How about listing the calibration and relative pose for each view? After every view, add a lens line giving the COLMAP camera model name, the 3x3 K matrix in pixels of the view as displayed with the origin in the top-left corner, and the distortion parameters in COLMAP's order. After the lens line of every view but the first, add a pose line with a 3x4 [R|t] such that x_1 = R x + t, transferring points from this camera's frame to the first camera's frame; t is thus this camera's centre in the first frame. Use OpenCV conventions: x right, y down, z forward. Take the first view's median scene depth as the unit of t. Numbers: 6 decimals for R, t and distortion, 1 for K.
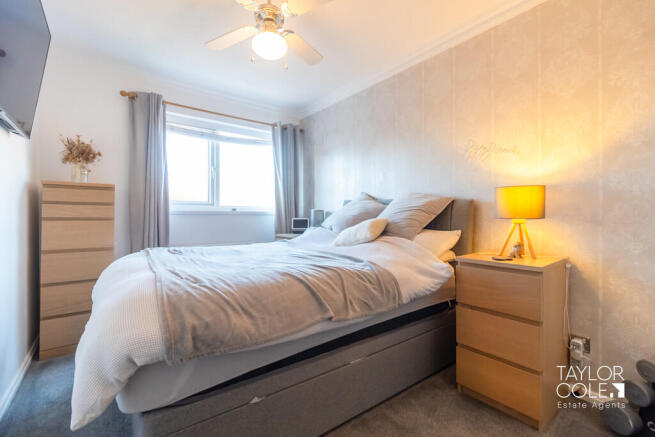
lens RADIAL K [[286.5, 0, 325.7], [0, 286.5, 215.2], [0, 0, 1]] dist [-0.000596, 0.000259]
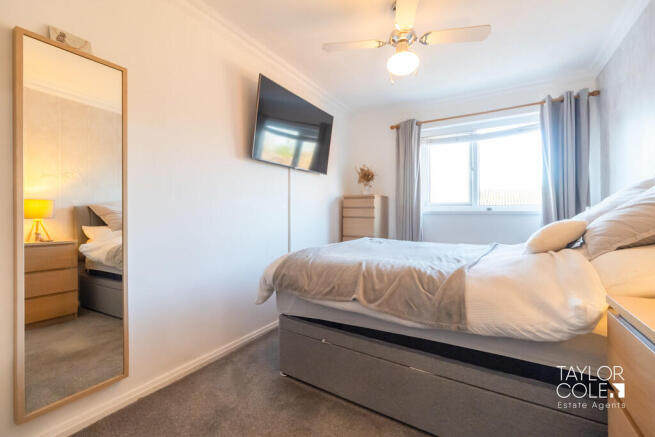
lens RADIAL K [[286.5, 0, 325.7], [0, 286.5, 215.2], [0, 0, 1]] dist [-0.000596, 0.000259]
pose [[0.353895, 0.000526, -0.935285, 0.440002], [-0.001126, 0.999999, 0.000137, 0.000439], [0.935284, 0.001004, 0.353896, 0.191473]]
